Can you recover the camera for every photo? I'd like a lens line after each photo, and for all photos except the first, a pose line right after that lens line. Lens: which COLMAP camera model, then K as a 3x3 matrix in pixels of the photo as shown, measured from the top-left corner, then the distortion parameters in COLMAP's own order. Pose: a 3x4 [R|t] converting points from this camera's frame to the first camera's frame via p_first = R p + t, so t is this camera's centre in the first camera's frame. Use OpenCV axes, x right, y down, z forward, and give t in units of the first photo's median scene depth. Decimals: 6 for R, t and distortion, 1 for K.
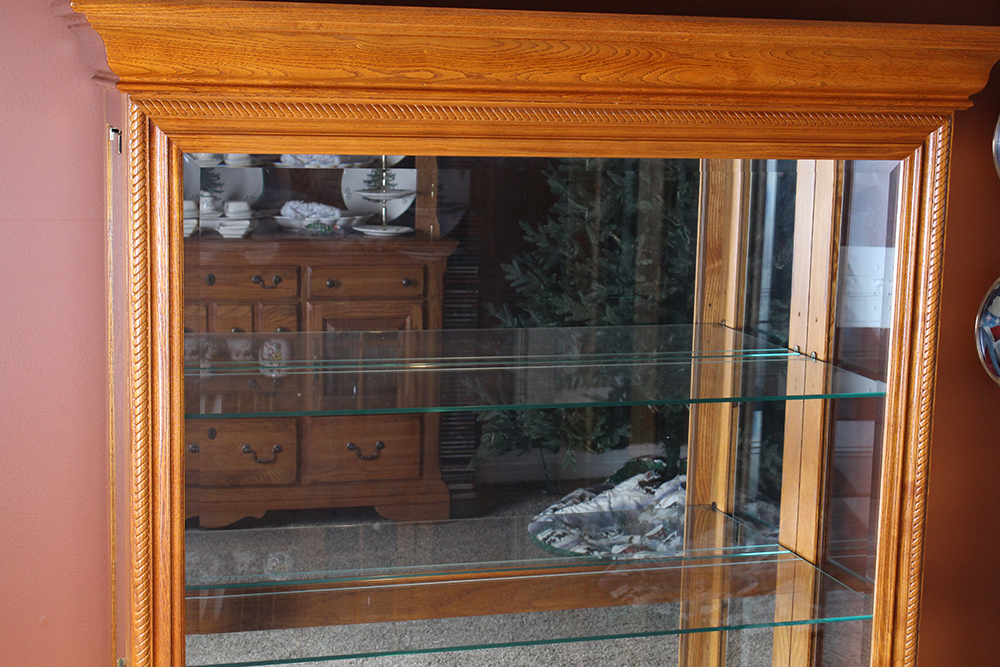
lens RADIAL K [[1759.1, 0, 492.0], [0, 1759.1, 331.3], [0, 0, 1]] dist [0.014716, 0.000000]
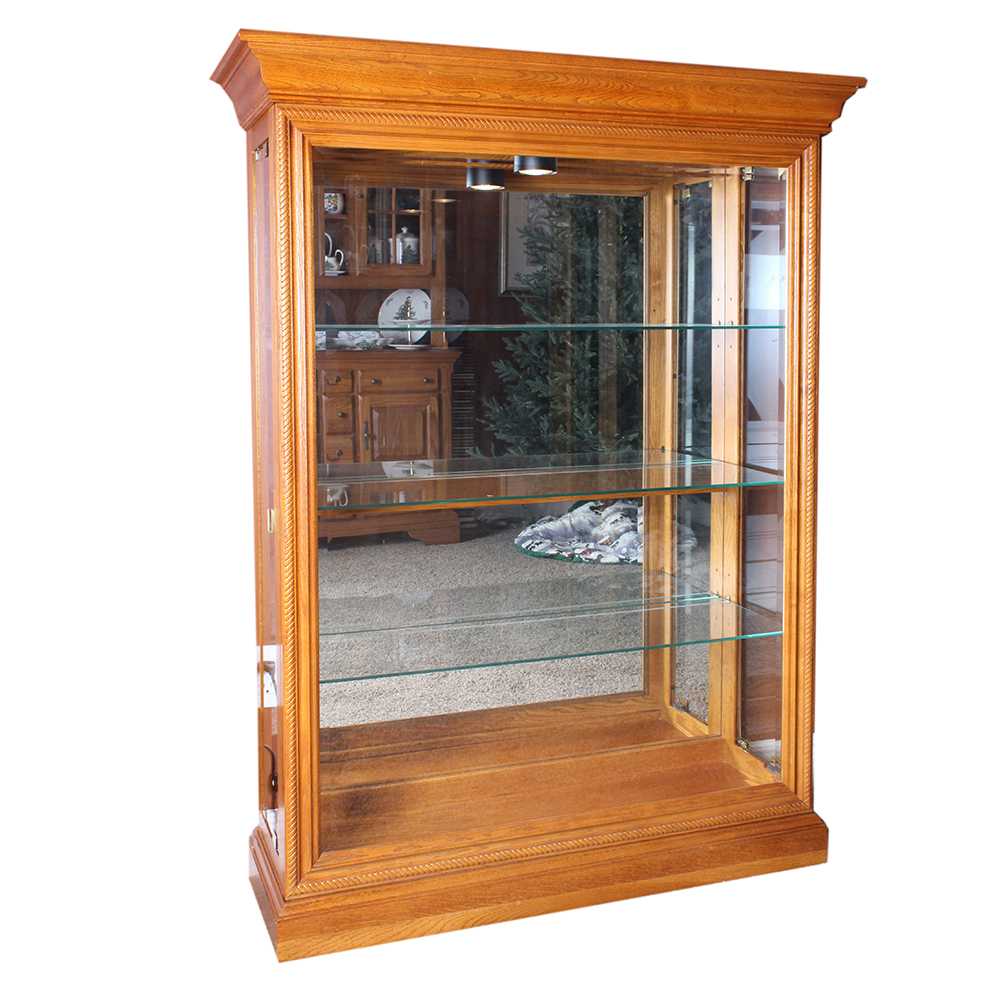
lens RADIAL K [[1210.2, 0, 497.9], [0, 1210.2, 498.8], [0, 0, 1]] dist [-0.023025, 0.000000]
pose [[0.997836, -0.031275, 0.057831, -0.080686], [0.036773, 0.994644, -0.096596, 0.269185], [-0.054500, 0.098514, 0.993642, 0.016684]]
